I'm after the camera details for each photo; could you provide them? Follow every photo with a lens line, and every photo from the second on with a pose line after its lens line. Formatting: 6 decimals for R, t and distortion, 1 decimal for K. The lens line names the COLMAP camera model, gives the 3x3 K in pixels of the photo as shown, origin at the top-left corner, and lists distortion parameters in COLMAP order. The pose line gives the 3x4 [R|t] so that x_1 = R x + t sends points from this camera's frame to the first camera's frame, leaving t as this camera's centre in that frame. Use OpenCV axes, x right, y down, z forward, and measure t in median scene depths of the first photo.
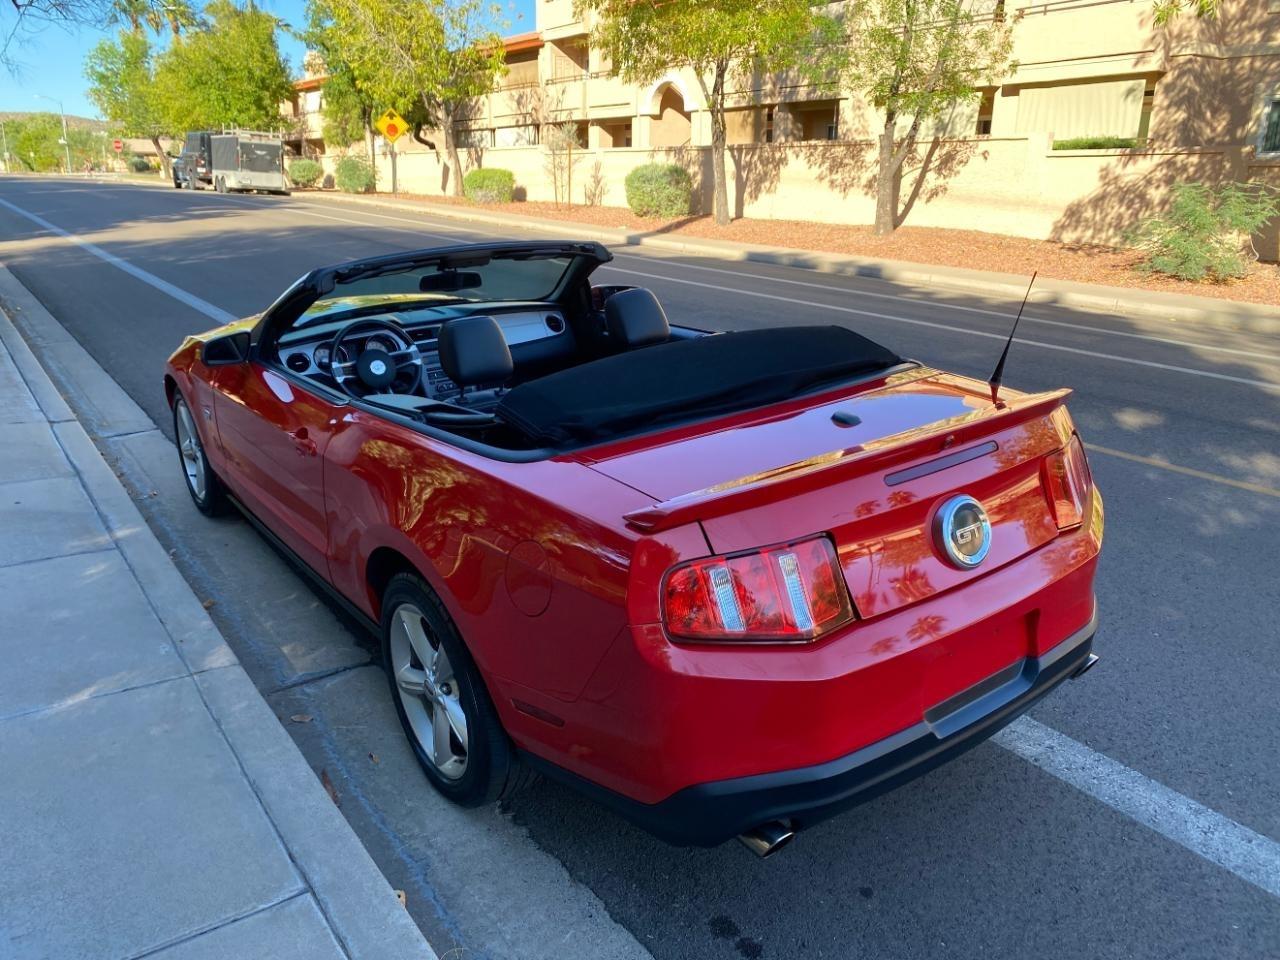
lens RADIAL K [[978.3, 0, 628.3], [0, 978.3, 464.9], [0, 0, 1]] dist [0.015413, -0.005787]
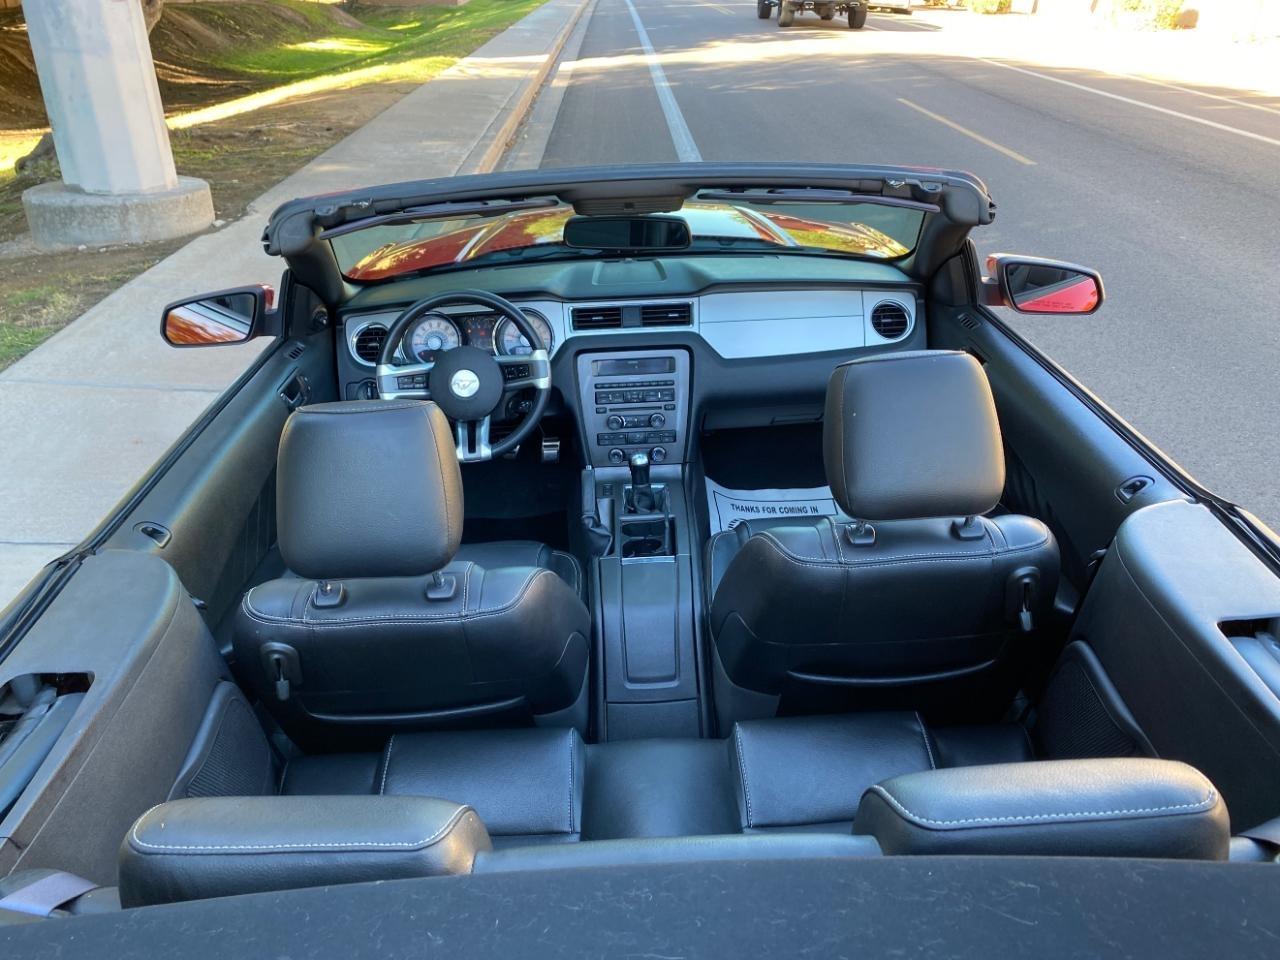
lens RADIAL K [[978.3, 0, 638.0], [0, 978.3, 475.2], [0, 0, 1]] dist [0.015413, -0.005787]
pose [[0.826695, 0.259281, -0.499349, 0.088849], [-0.170227, 0.961158, 0.217251, -0.155282], [0.536282, -0.094598, 0.838721, 0.503277]]
